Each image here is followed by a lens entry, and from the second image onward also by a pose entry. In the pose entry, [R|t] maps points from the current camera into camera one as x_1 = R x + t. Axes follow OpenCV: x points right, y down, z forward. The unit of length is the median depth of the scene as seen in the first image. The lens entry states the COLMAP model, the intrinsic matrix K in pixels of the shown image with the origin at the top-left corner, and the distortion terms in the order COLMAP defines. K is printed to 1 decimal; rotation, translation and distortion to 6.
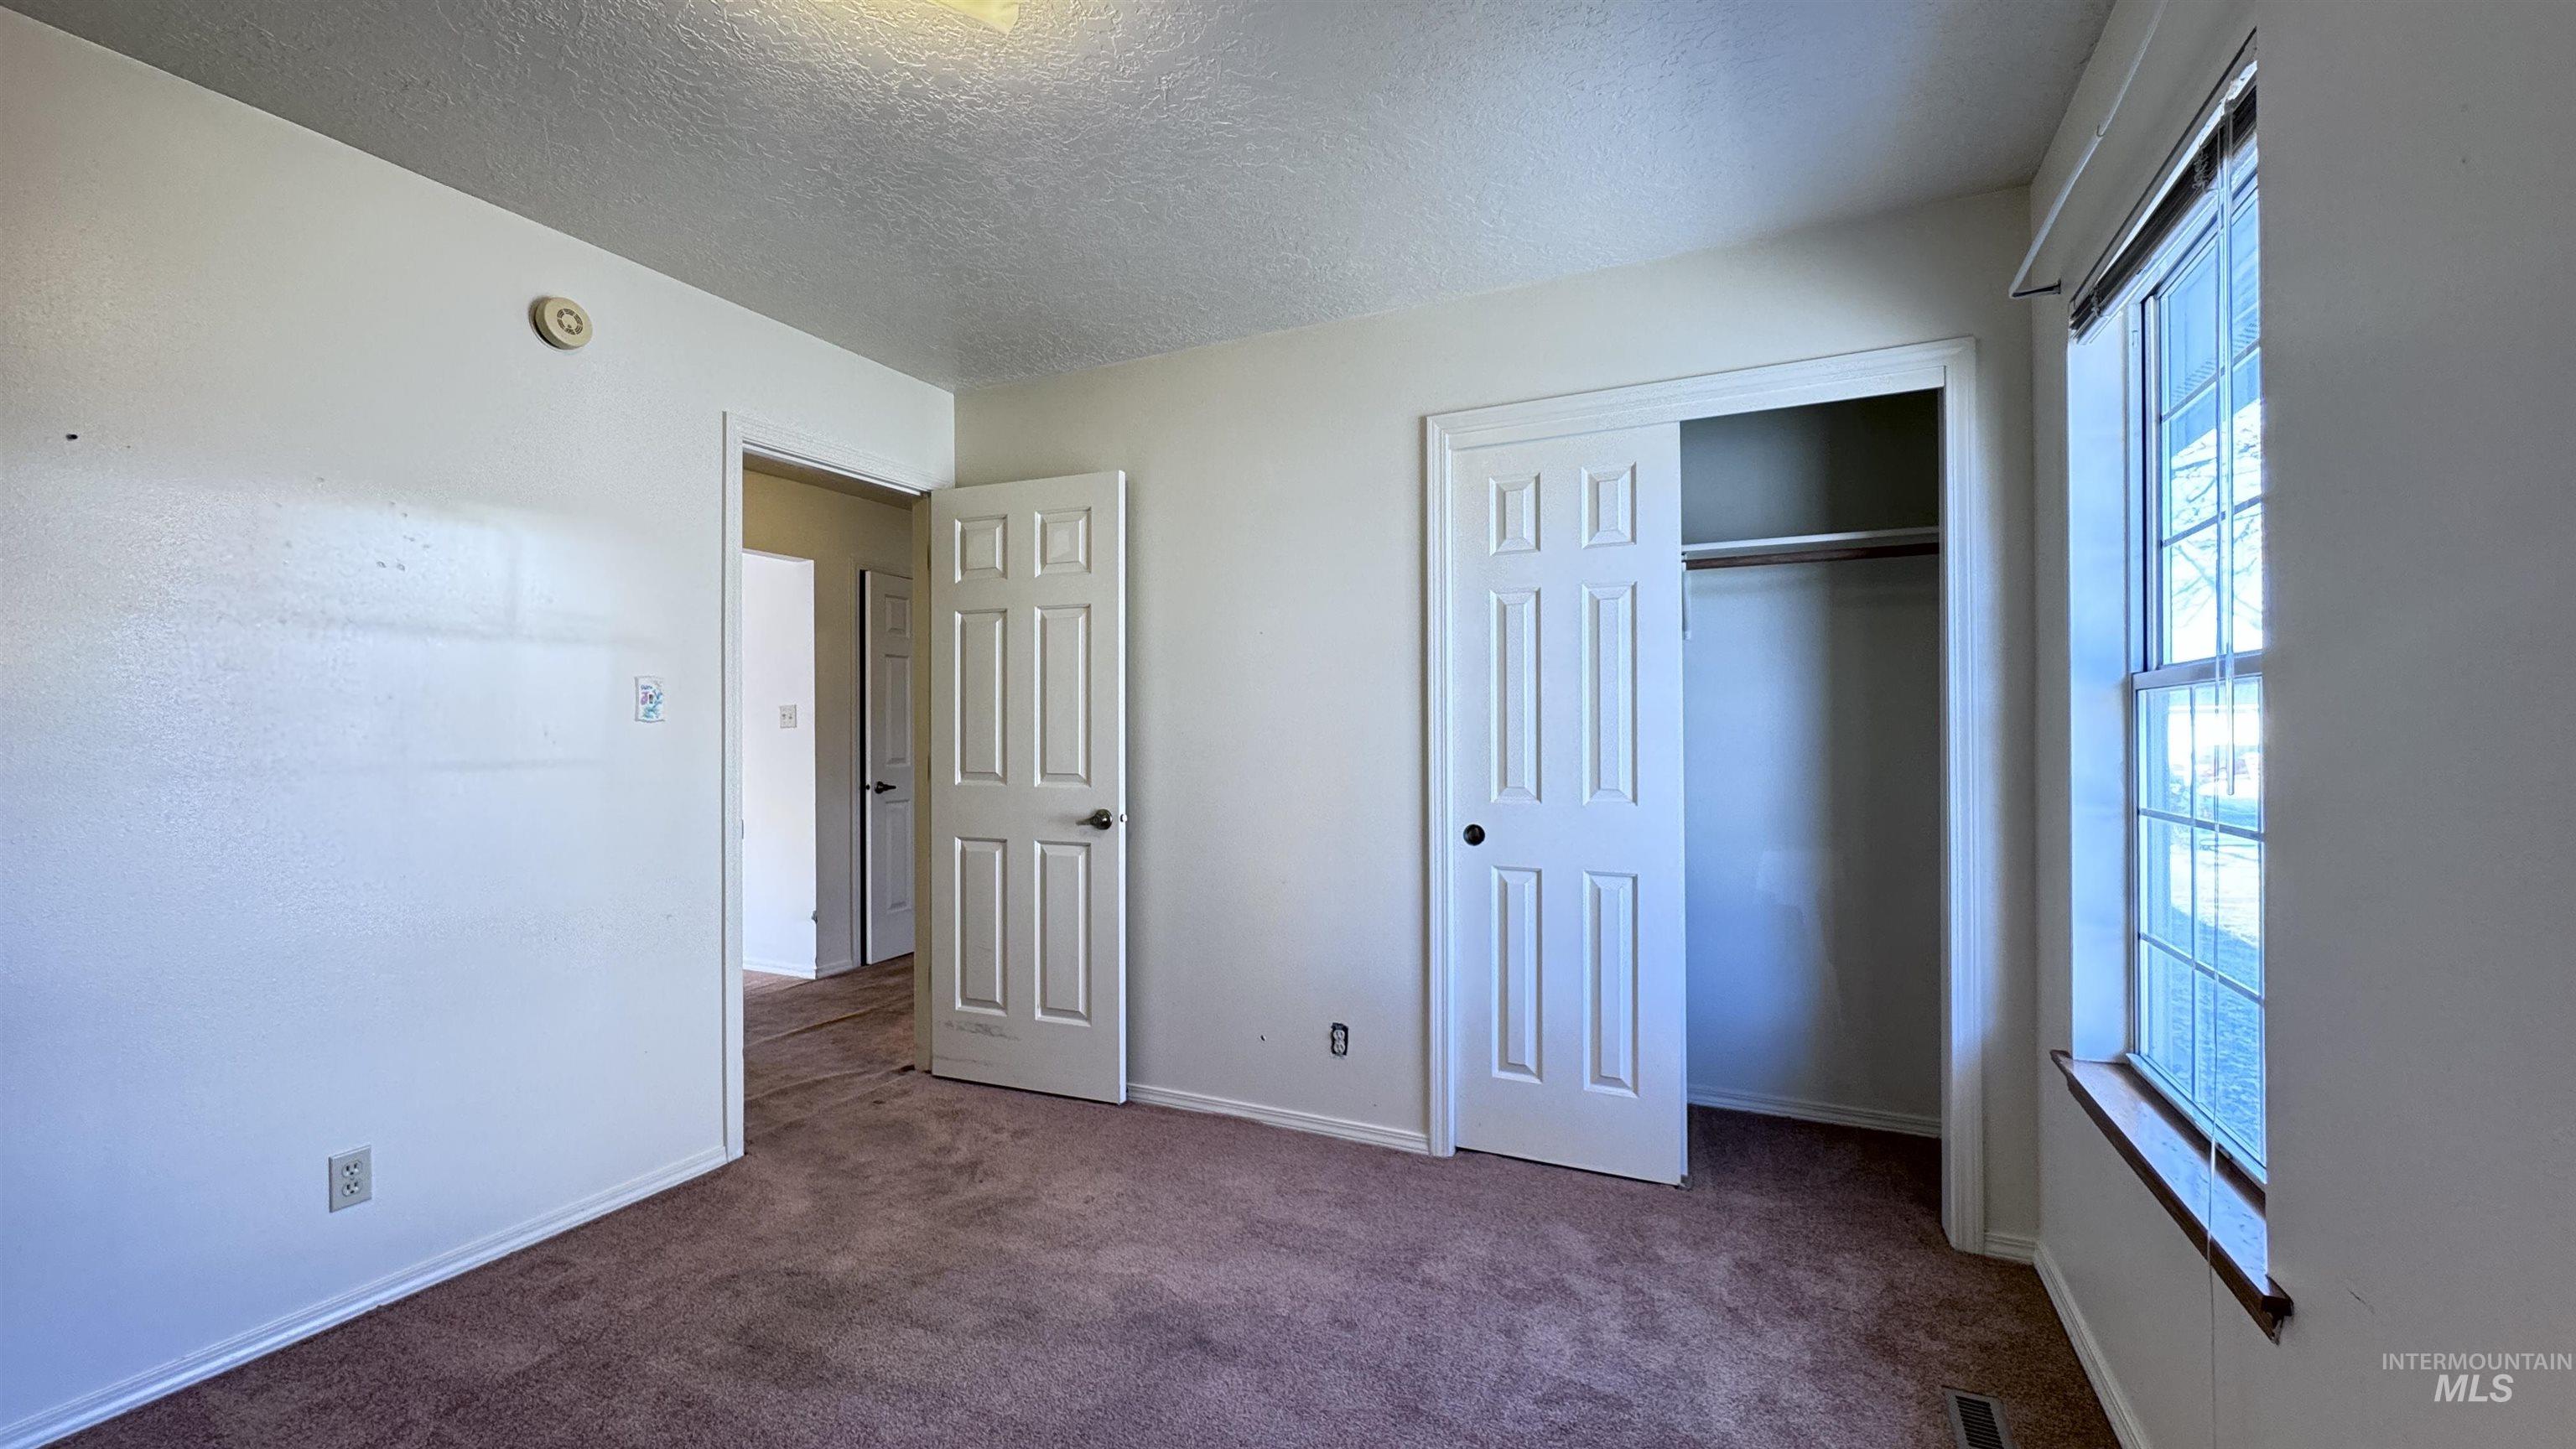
lens RADIAL K [[1025.0, 0, 1284.5], [0, 1025.0, 734.1], [0, 0, 1]] dist [-0.002892, 0.000733]
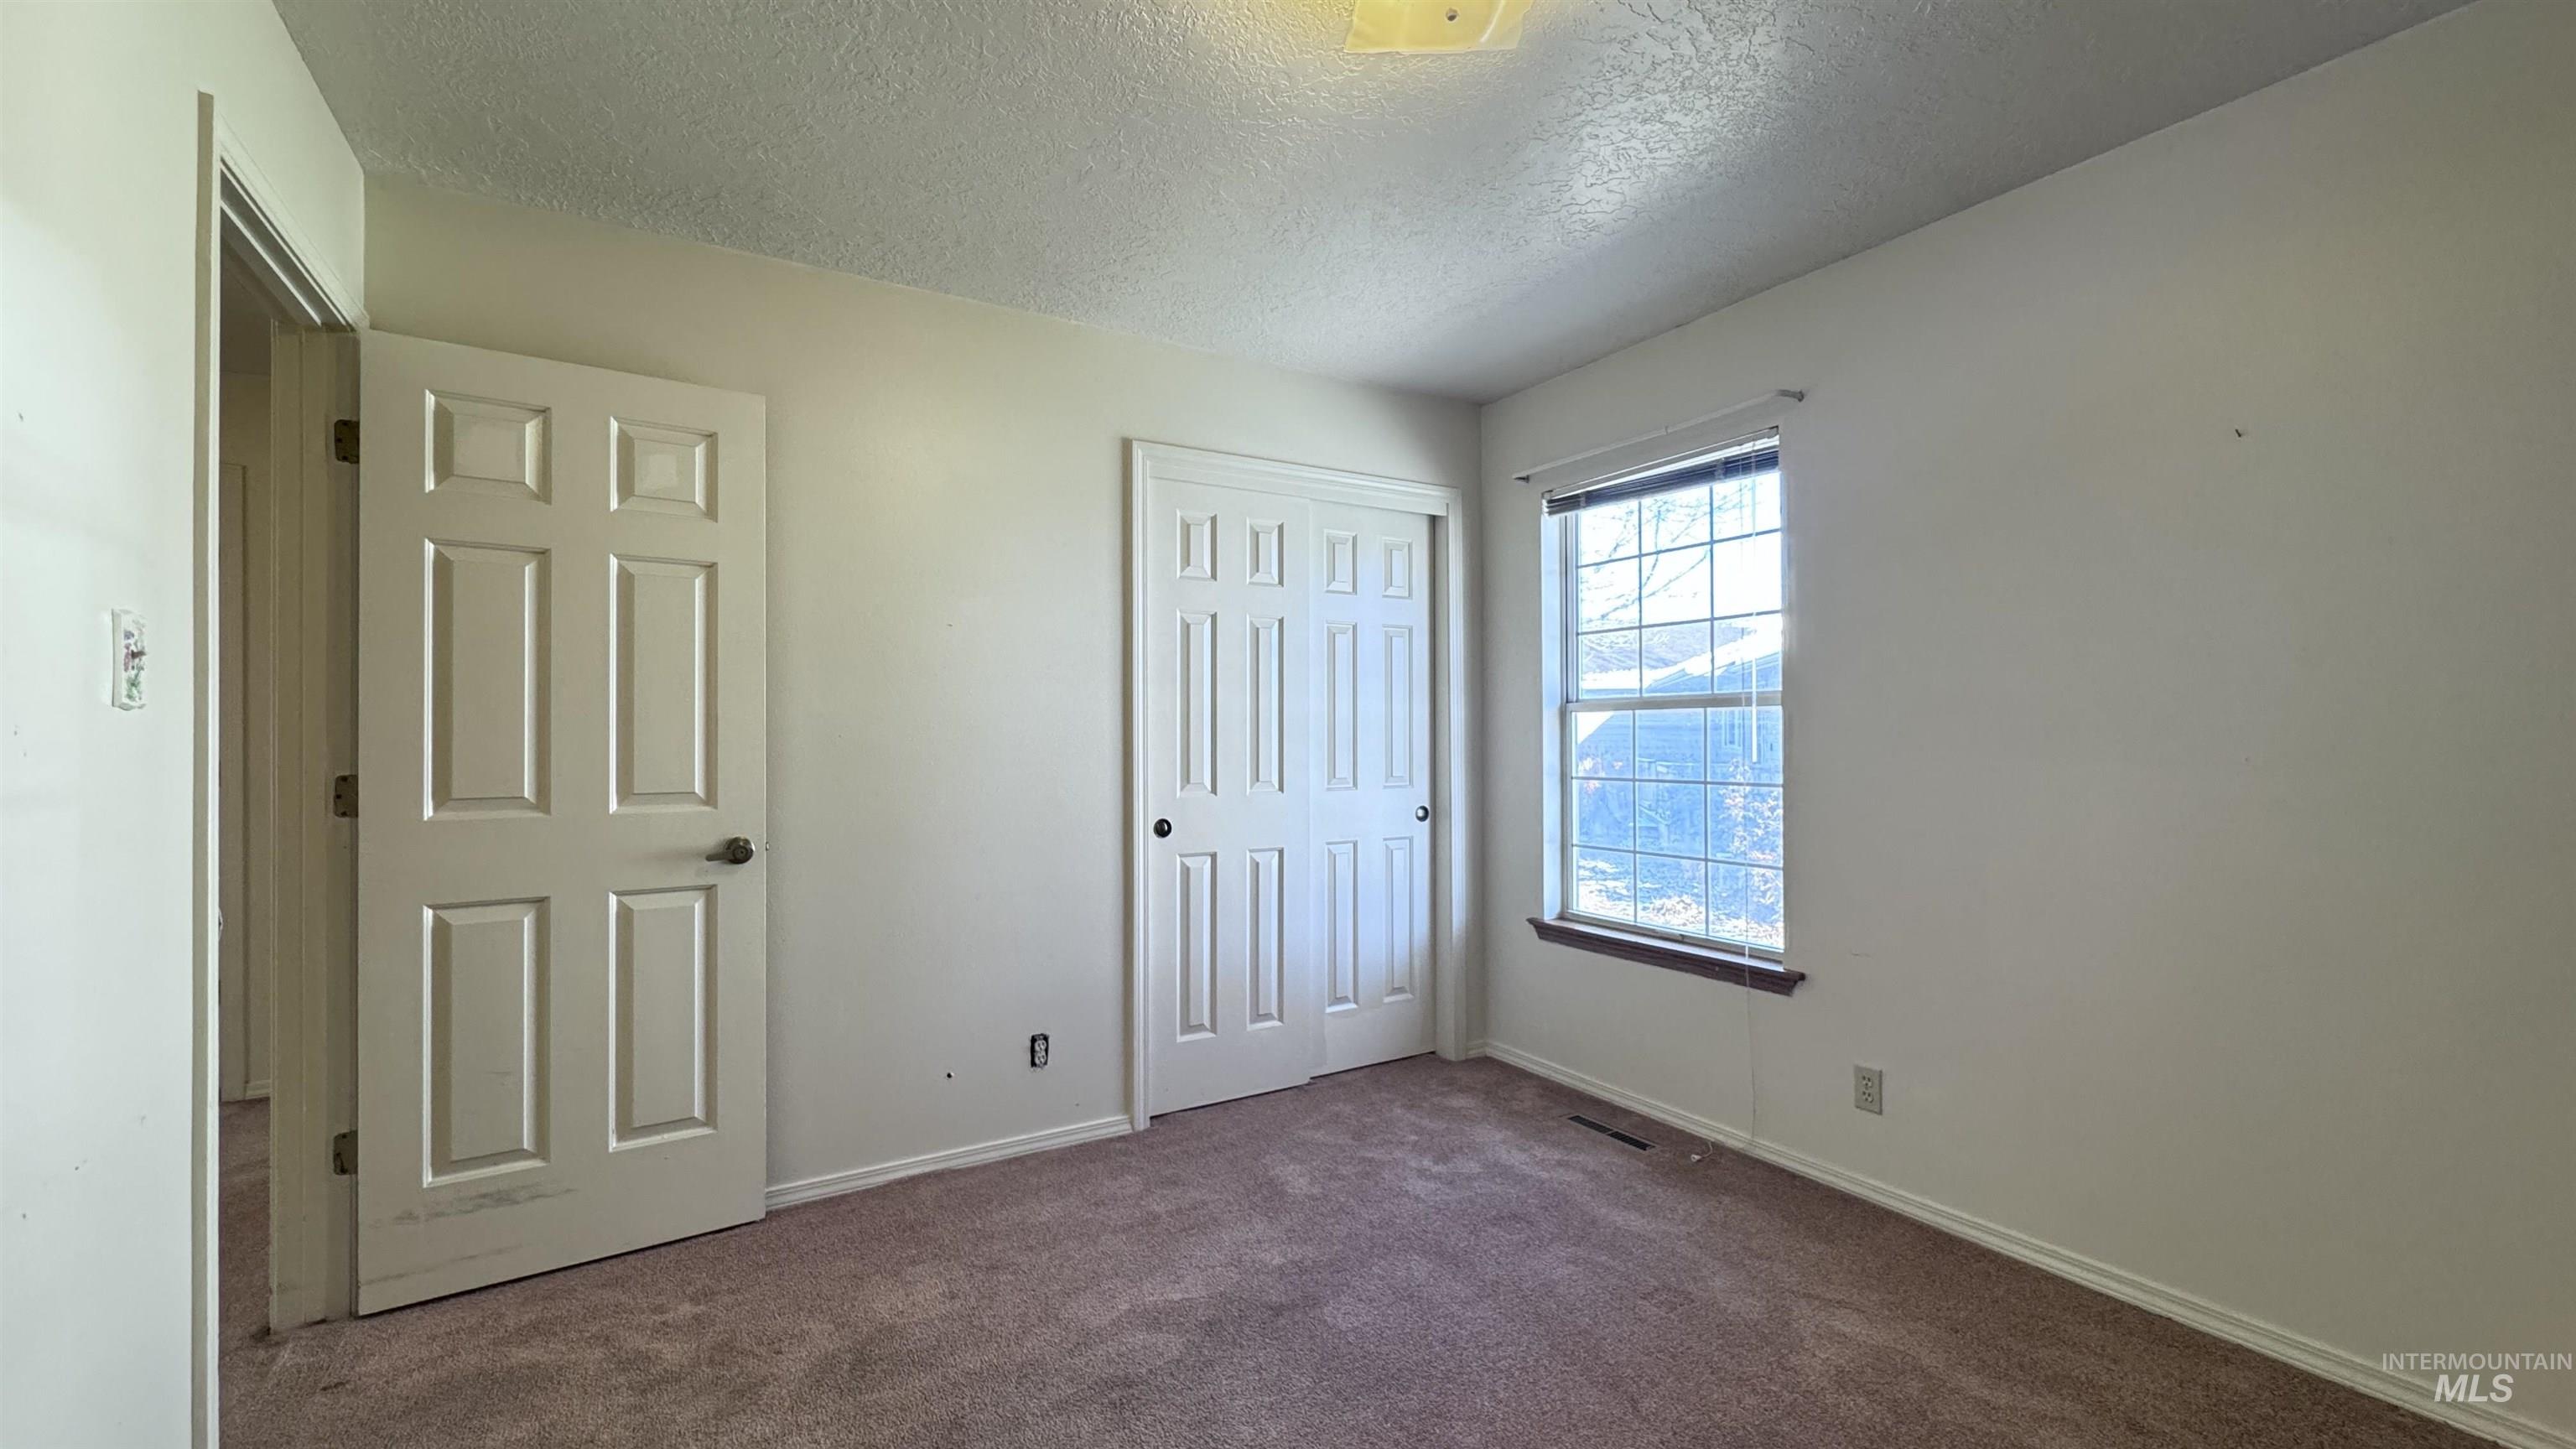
lens RADIAL K [[1025.0, 0, 1286.5], [0, 1025.0, 733.1], [0, 0, 1]] dist [-0.002892, 0.000733]
pose [[0.549213, 0.003822, 0.835674, -0.635895], [0.003605, 0.999969, -0.006942, 0.003645], [-0.835675, 0.006825, 0.549182, 0.267416]]
